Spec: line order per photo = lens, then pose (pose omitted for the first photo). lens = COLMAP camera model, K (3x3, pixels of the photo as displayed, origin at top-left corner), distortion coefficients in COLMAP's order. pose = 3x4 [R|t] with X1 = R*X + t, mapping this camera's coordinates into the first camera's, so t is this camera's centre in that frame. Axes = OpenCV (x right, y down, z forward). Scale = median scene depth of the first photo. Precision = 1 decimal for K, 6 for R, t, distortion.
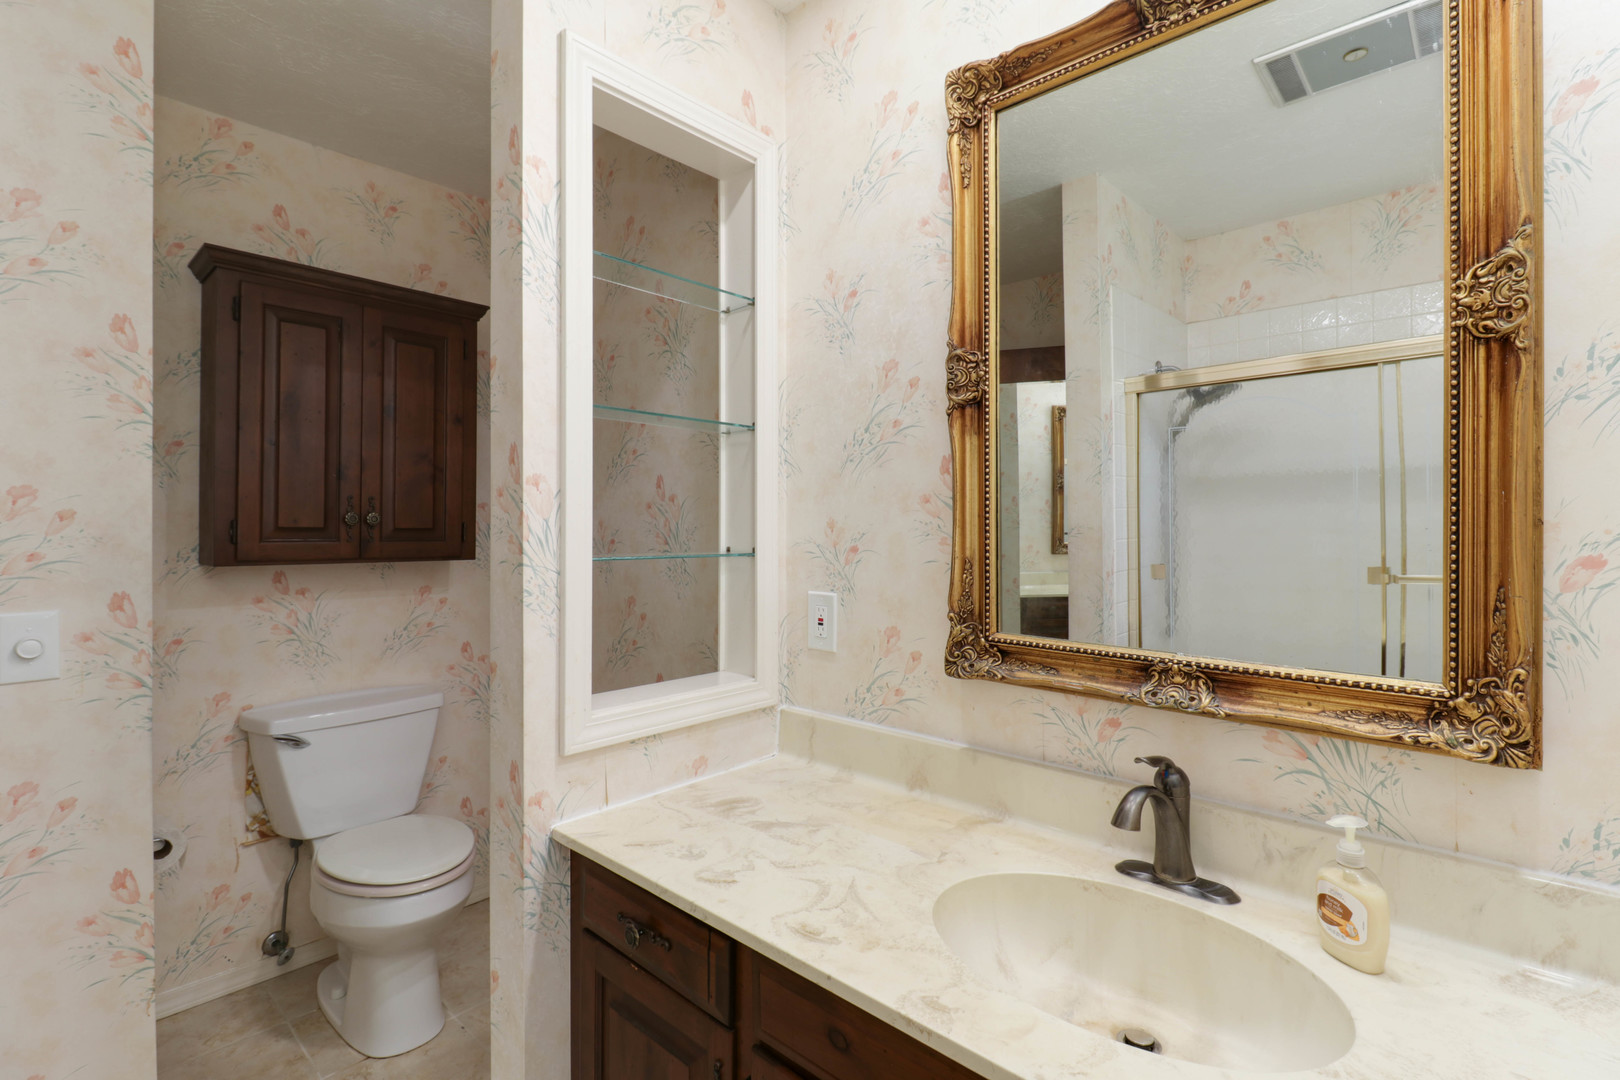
lens RADIAL K [[764.3, 0, 812.9], [0, 764.3, 530.8], [0, 0, 1]] dist [0.011839, -0.005366]
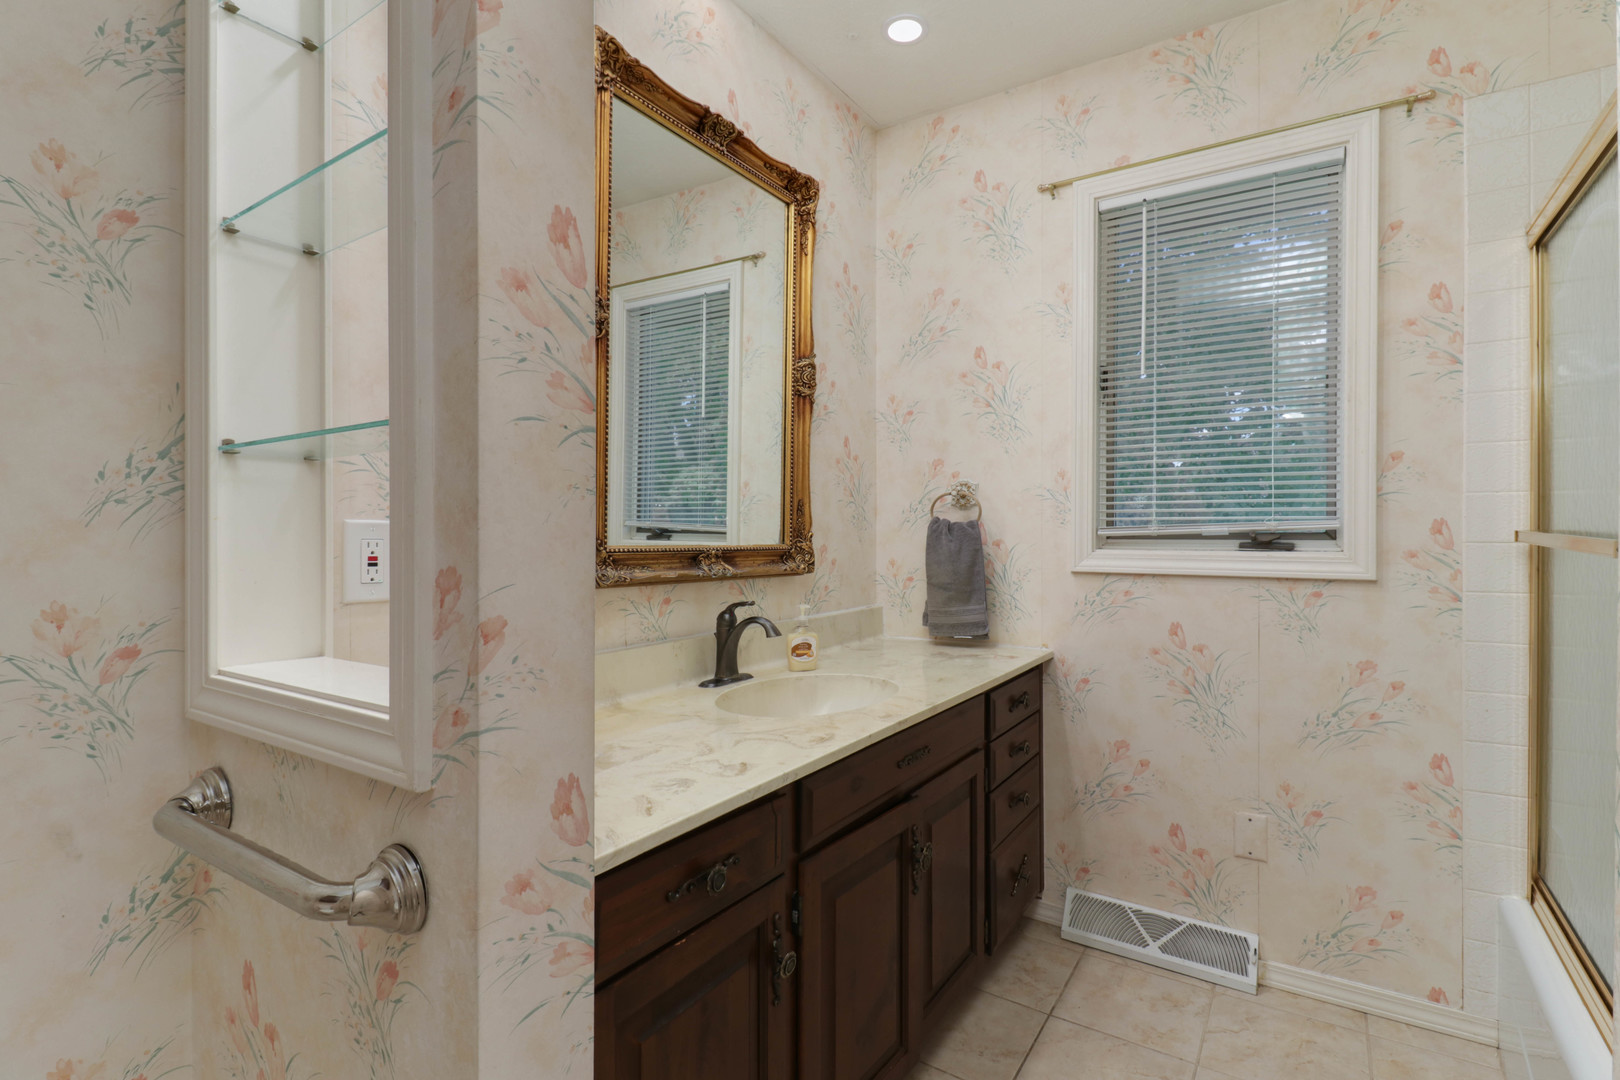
lens RADIAL K [[764.3, 0, 820.6], [0, 764.3, 535.9], [0, 0, 1]] dist [0.011839, -0.005366]
pose [[-0.166983, -0.010947, 0.985899, -1.082553], [-0.008203, 0.999919, 0.009713, 0.119666], [-0.985926, -0.006466, -0.167060, 0.993920]]
